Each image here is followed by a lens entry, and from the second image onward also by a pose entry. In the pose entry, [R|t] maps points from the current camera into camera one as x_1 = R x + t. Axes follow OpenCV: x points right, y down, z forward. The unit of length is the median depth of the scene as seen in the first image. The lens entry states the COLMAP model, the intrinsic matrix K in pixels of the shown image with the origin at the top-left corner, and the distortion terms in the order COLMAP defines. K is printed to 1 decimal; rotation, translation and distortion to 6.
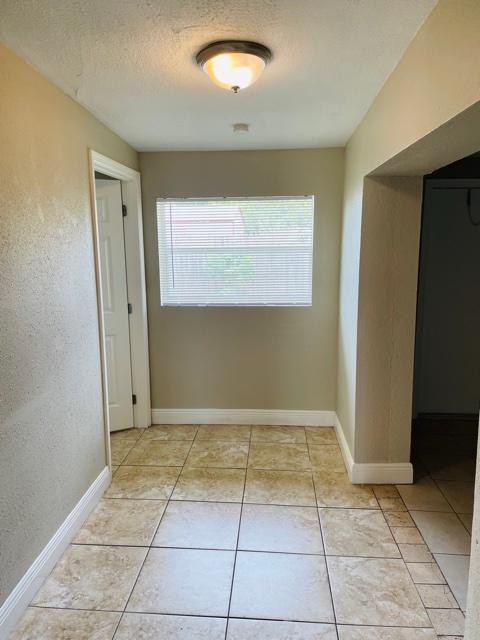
lens RADIAL K [[486.7, 0, 241.3], [0, 486.7, 318.9], [0, 0, 1]] dist [-0.008585, -0.000380]
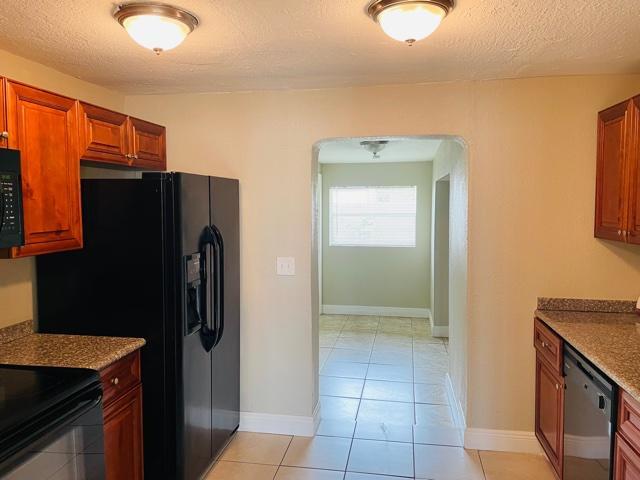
lens RADIAL K [[486.7, 0, 321.1], [0, 486.7, 240.1], [0, 0, 1]] dist [-0.008585, -0.000380]
pose [[0.994410, 0.012852, -0.104805, -0.009985], [-0.021781, 0.996185, -0.084507, 0.111585], [0.103319, 0.086318, 0.990896, -0.821685]]
